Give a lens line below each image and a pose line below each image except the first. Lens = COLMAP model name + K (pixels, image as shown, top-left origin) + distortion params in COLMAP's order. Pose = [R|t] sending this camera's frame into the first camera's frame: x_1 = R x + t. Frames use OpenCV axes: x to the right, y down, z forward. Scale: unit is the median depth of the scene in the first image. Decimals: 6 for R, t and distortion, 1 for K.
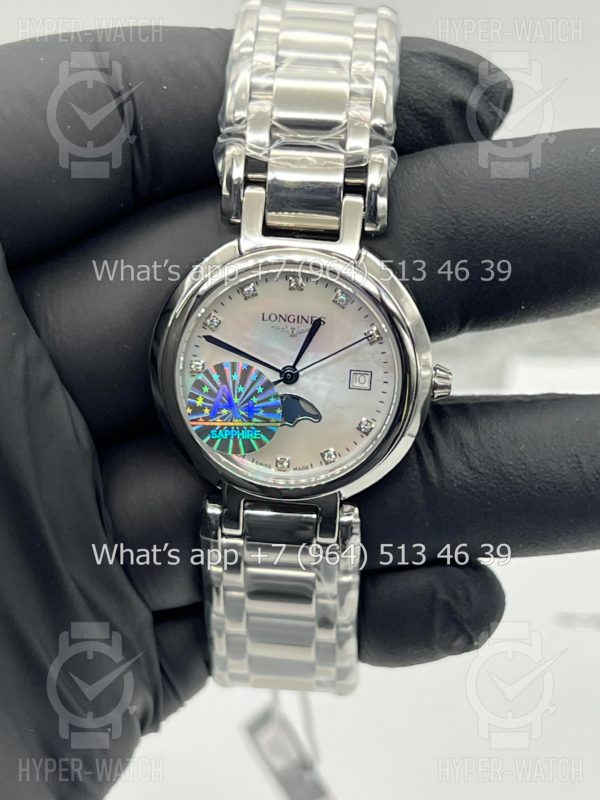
lens RADIAL K [[1784.4, 0, 301.2], [0, 1784.4, 411.4], [0, 0, 1]] dist [0.120848, 0.546090]
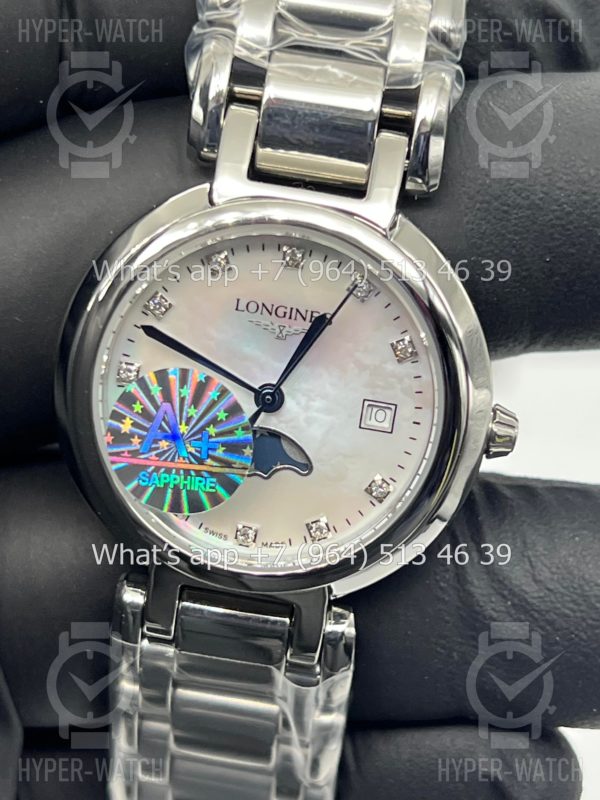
lens RADIAL K [[1940.9, 0, 300.0], [0, 1940.9, 400.0], [0, 0, 1]] dist [0.144196, 0.366853]
pose [[0.995702, 0.092468, 0.005167, 0.000887], [-0.092039, 0.994197, -0.055695, 0.018399], [-0.010287, 0.054980, 0.998434, 0.298891]]
